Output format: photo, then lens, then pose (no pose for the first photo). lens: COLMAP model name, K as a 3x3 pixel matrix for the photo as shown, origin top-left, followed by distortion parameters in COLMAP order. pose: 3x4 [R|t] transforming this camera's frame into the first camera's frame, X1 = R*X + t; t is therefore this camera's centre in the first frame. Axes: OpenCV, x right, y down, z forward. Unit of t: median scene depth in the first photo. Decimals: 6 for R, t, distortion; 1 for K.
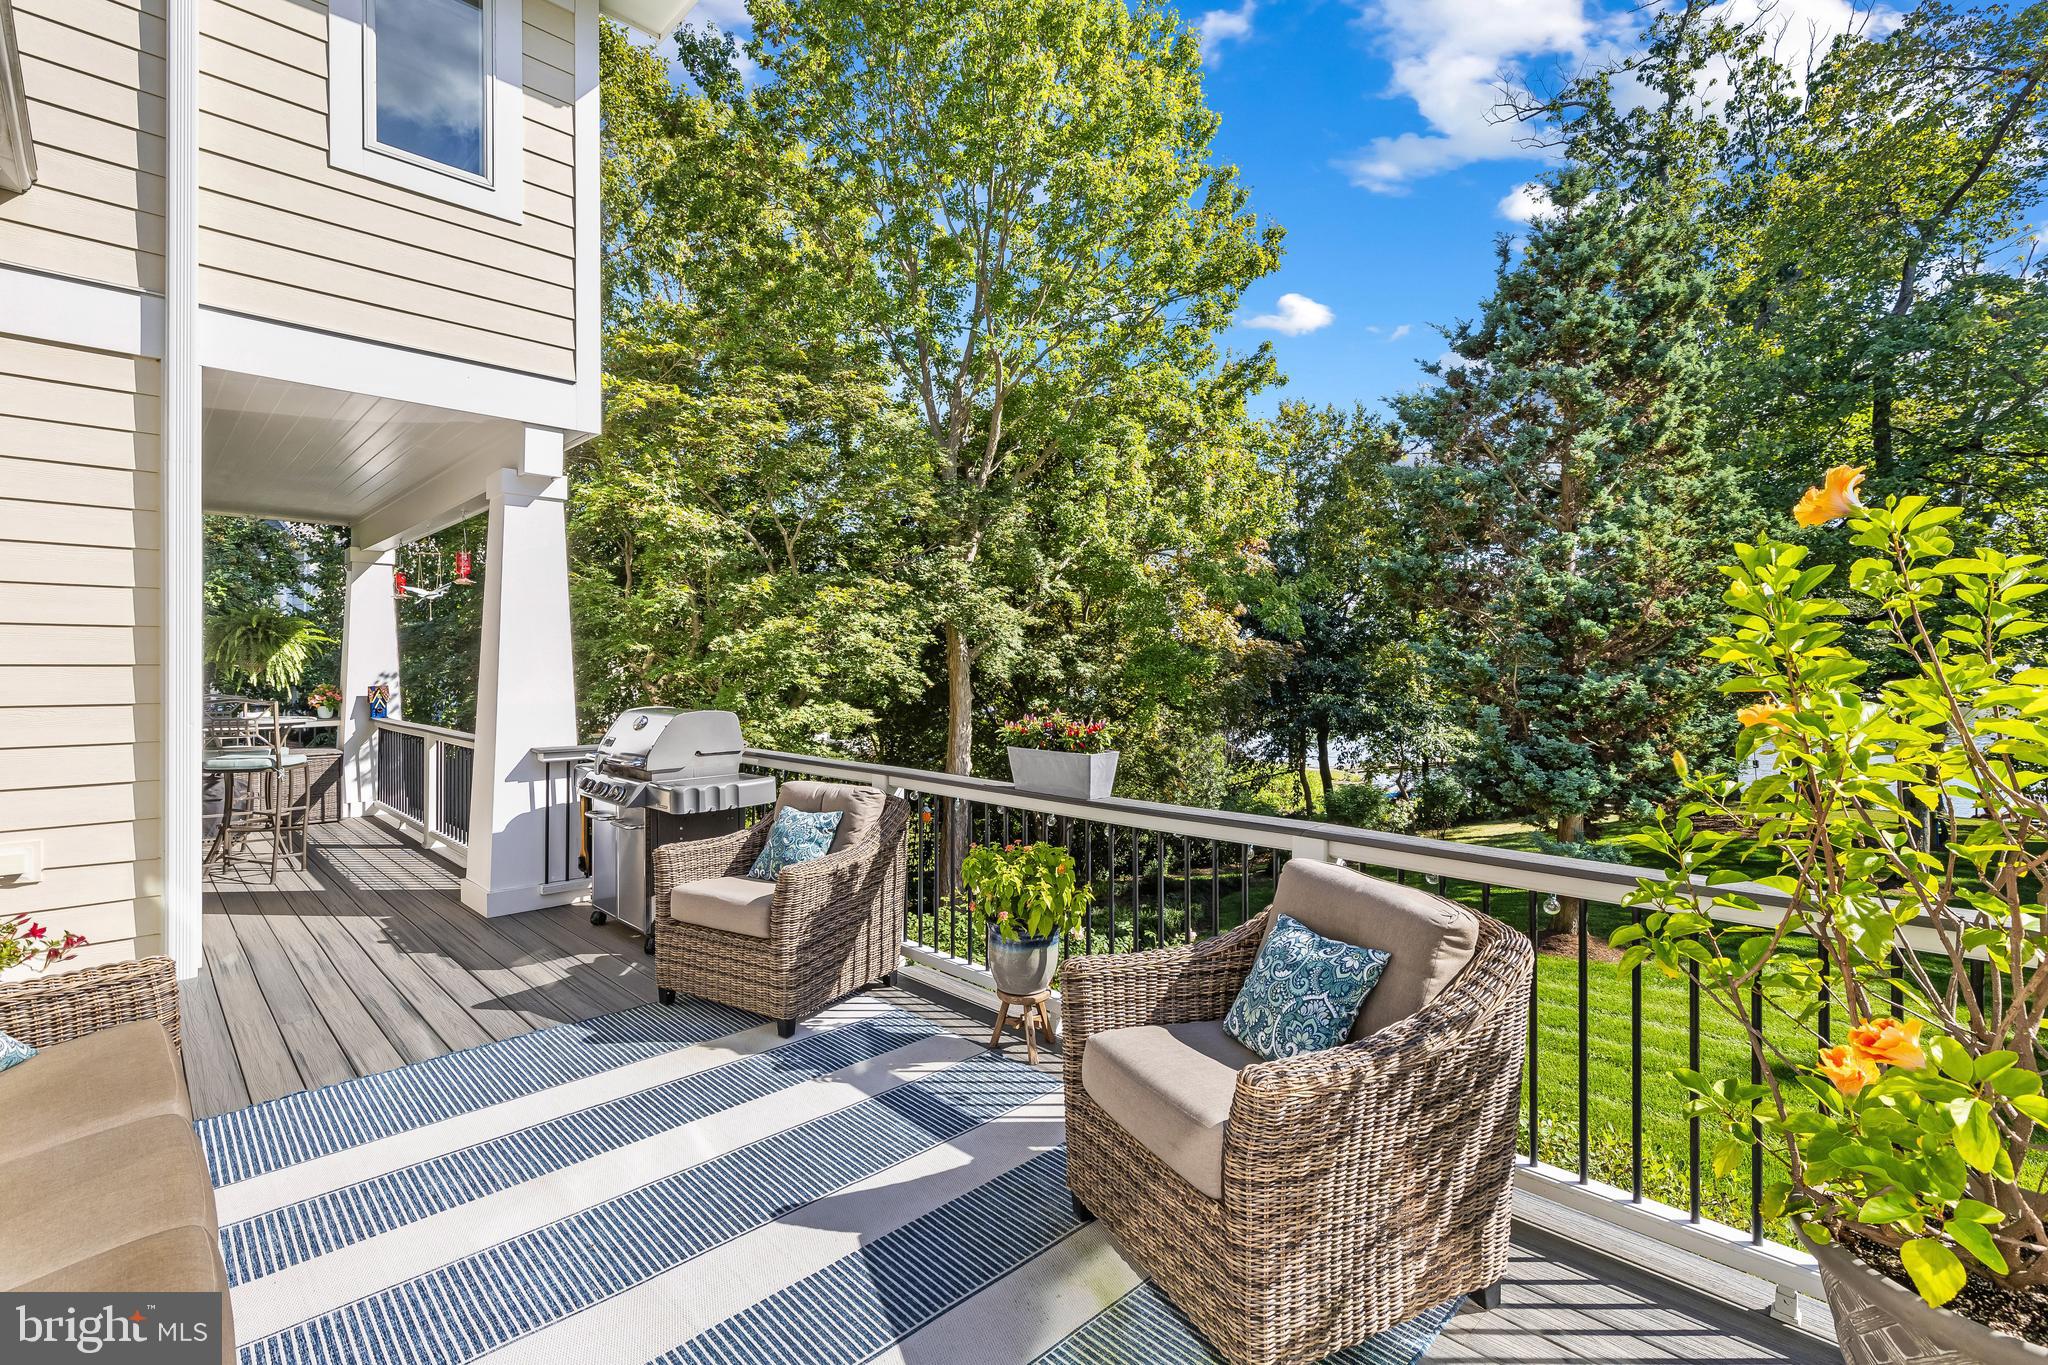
lens RADIAL K [[921.6, 0, 1030.9], [0, 921.6, 673.9], [0, 0, 1]] dist [0.007046, -0.003023]
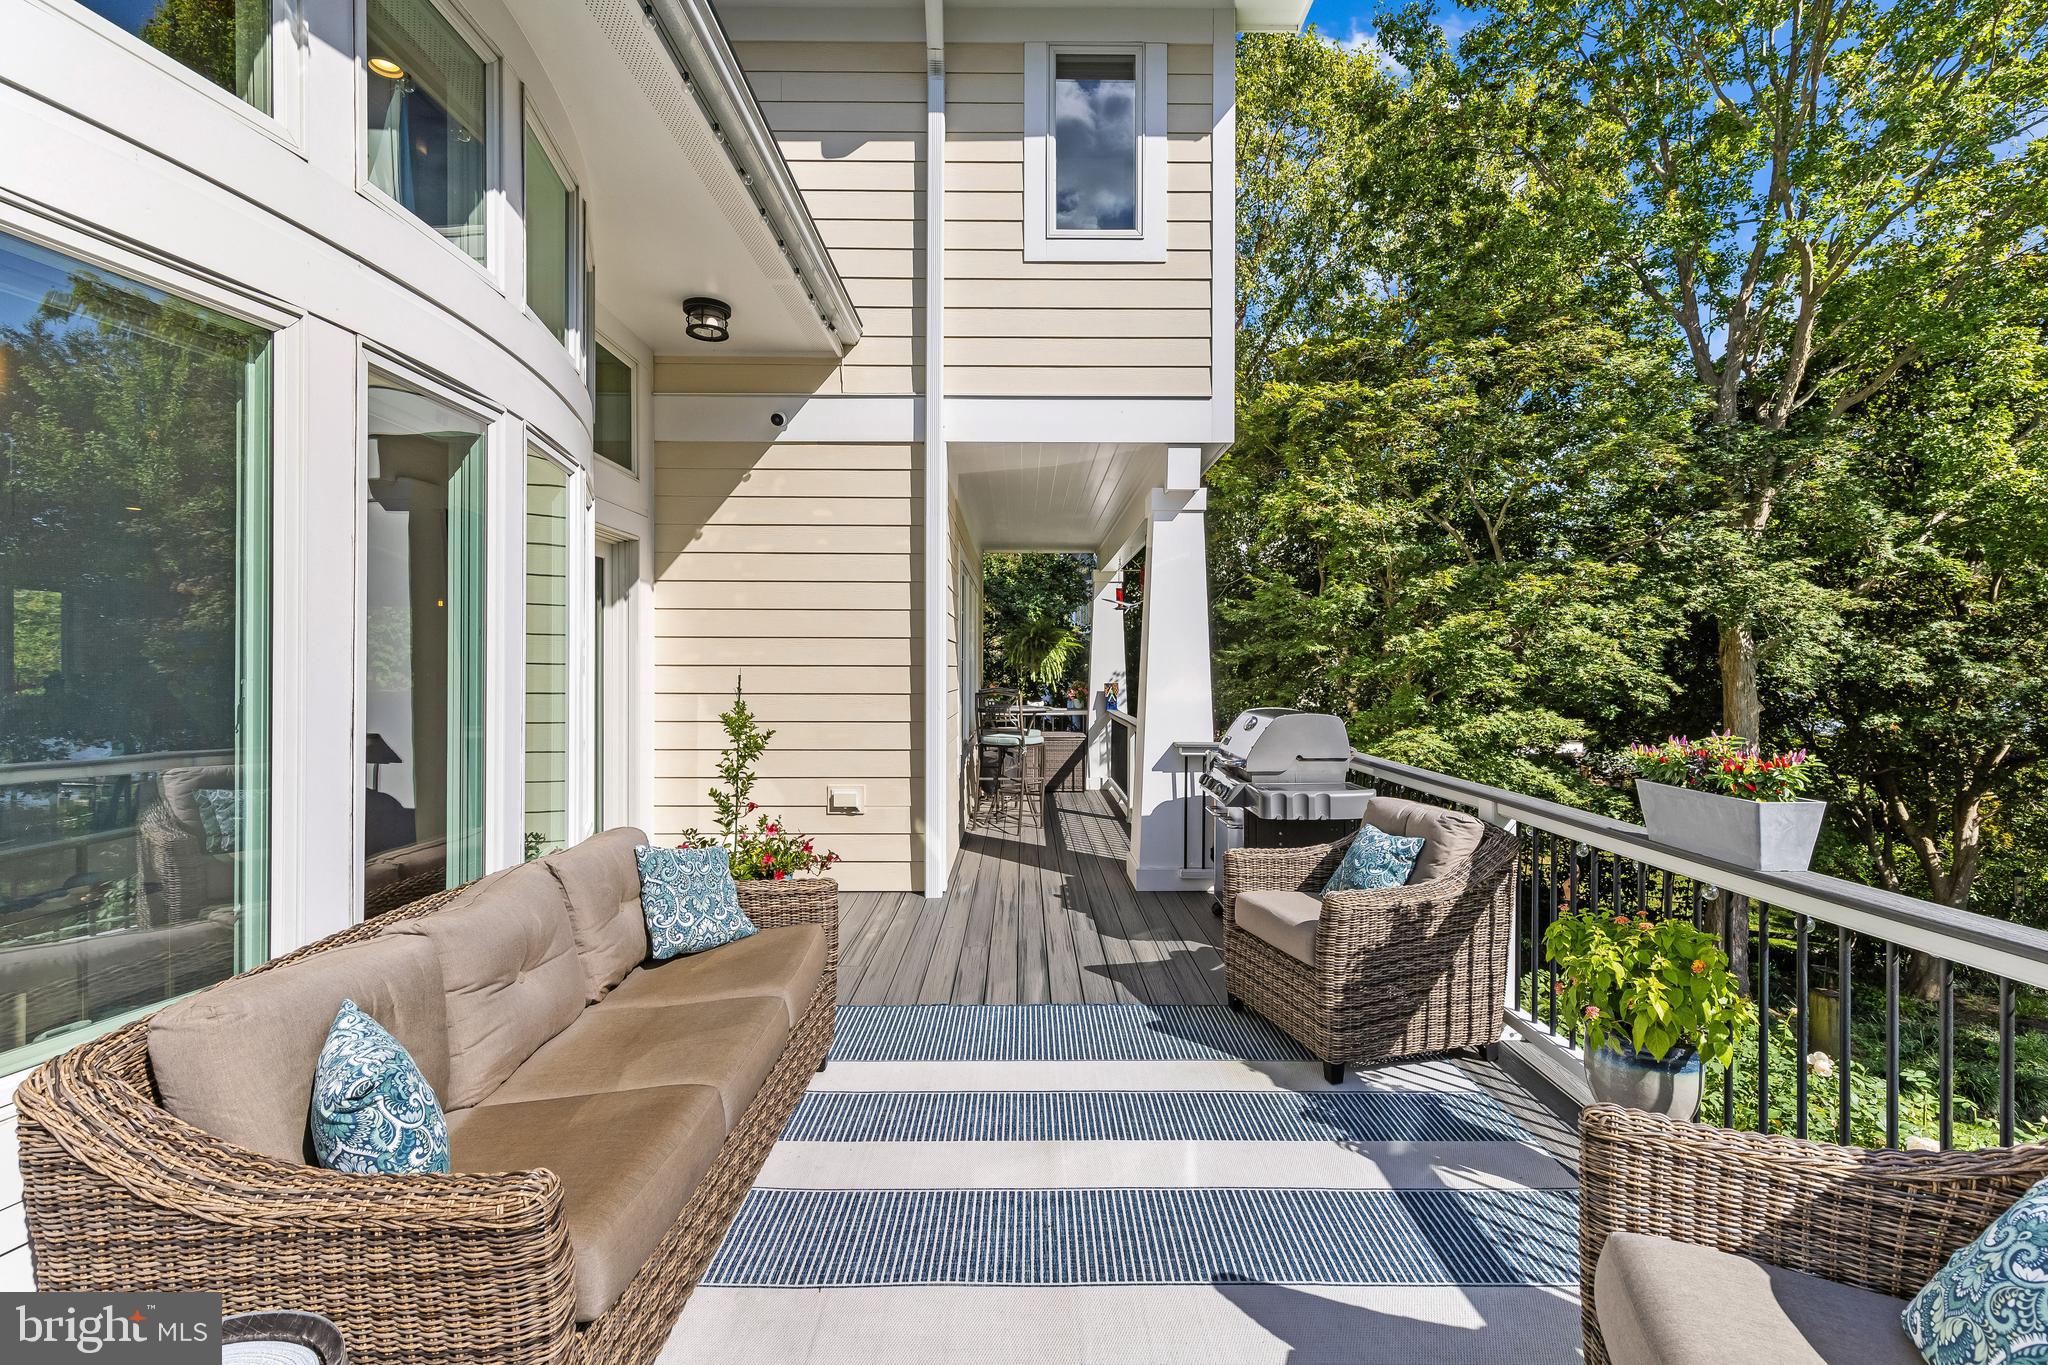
lens RADIAL K [[921.6, 0, 1026.6], [0, 921.6, 678.2], [0, 0, 1]] dist [0.007046, -0.003023]
pose [[0.715006, 0.010001, -0.699046, 0.137496], [-0.007503, 0.999950, 0.006633, -0.001385], [0.699078, 0.000502, 0.715046, 0.148147]]
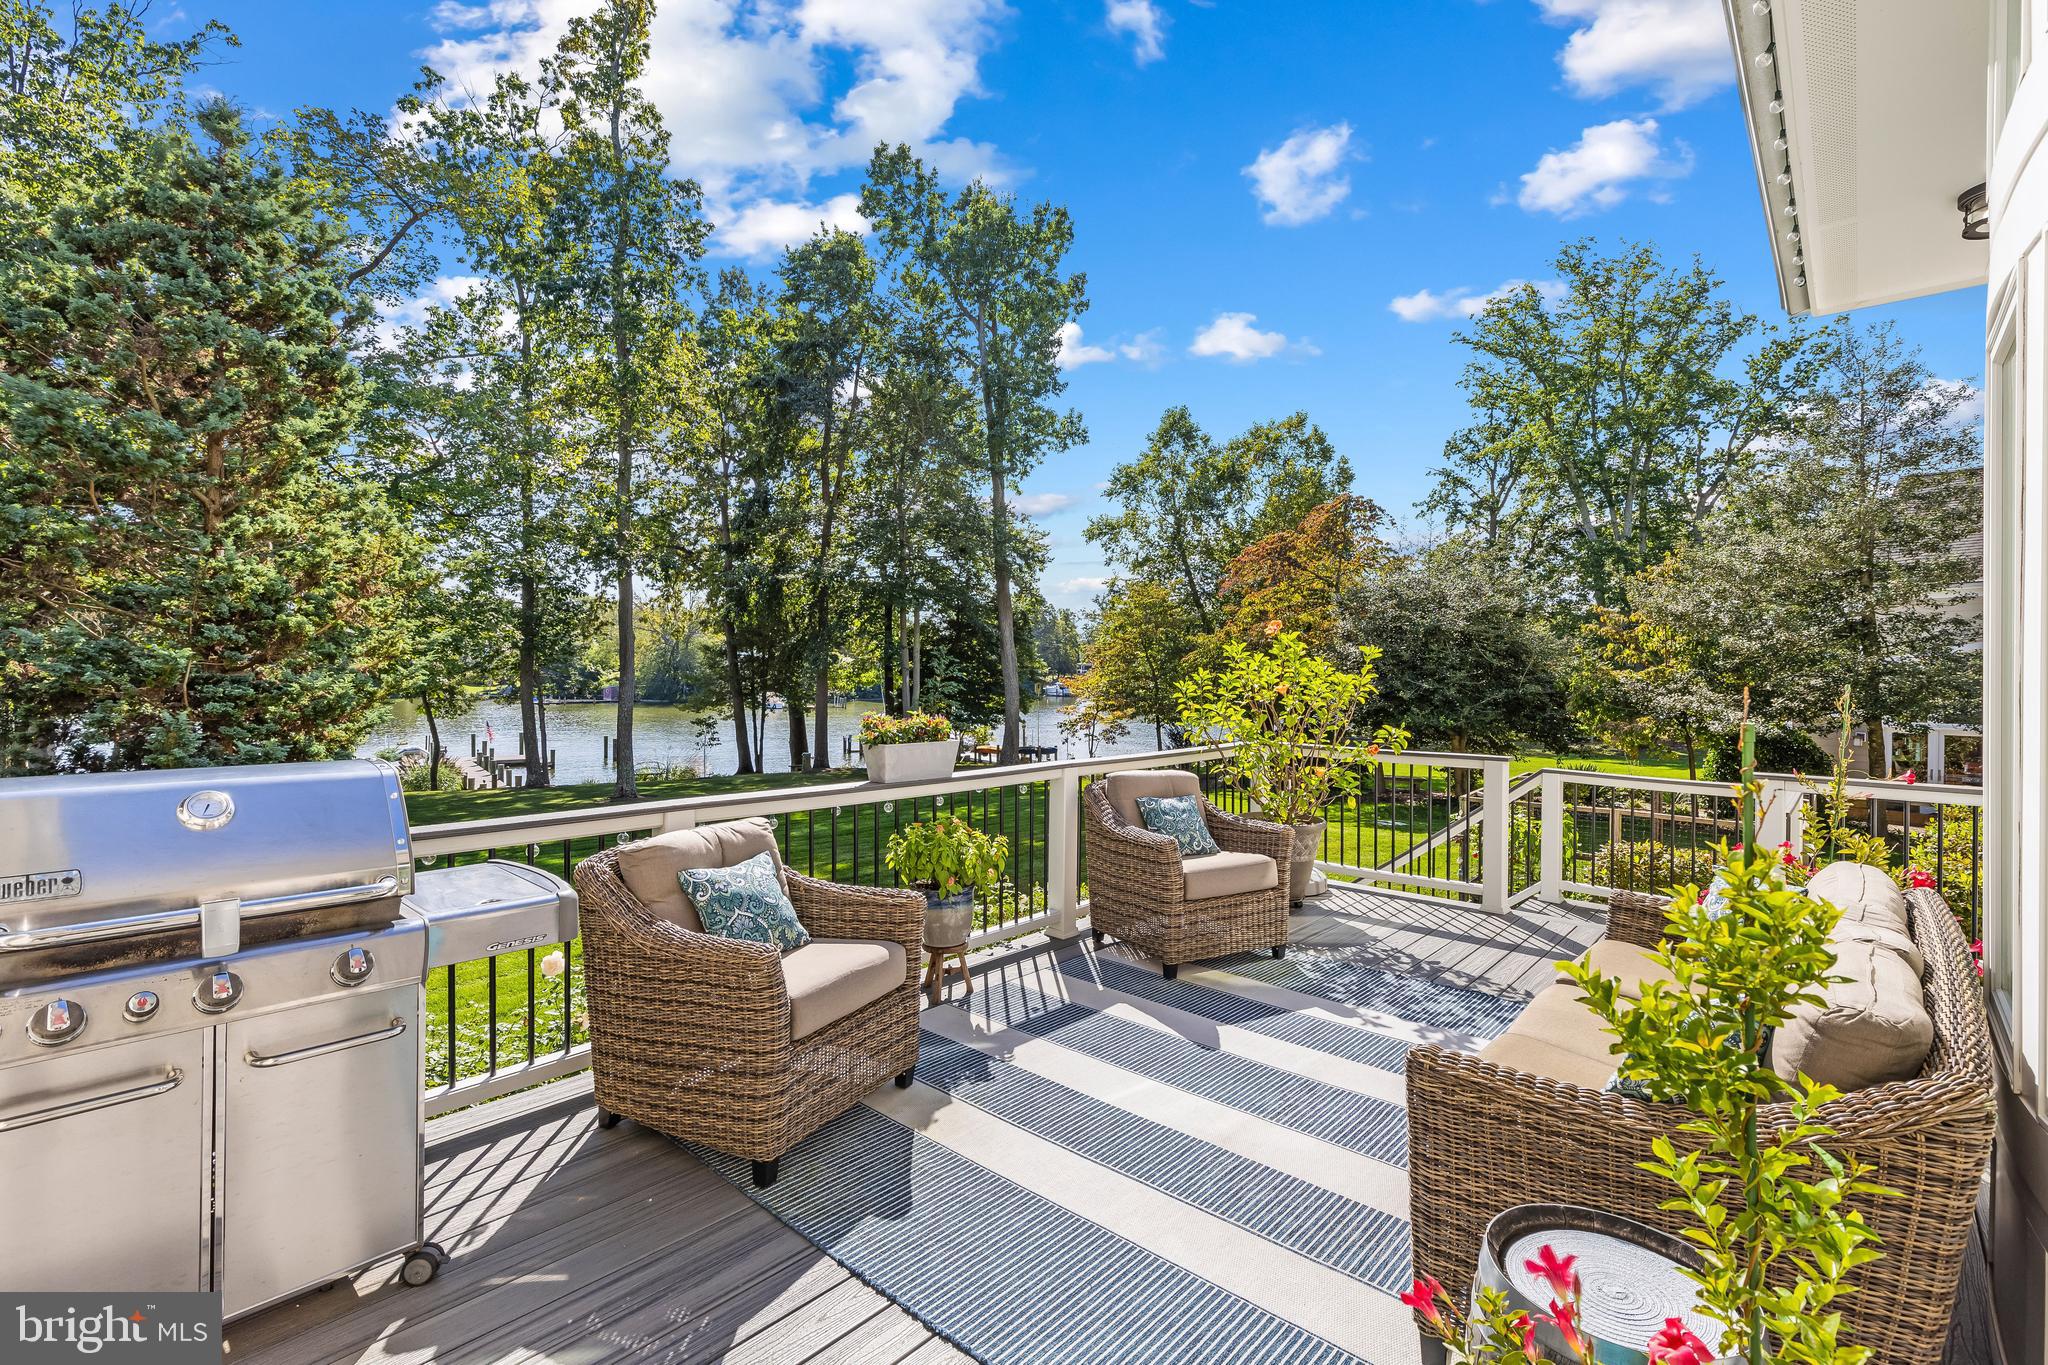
lens RADIAL K [[921.6, 0, 1027.1], [0, 921.6, 676.3], [0, 0, 1]] dist [0.007046, -0.003023]
pose [[-0.065705, -0.006756, 0.997816, -1.112017], [-0.006546, 0.999958, 0.006339, -0.009519], [-0.997818, -0.006115, -0.065747, 0.903396]]
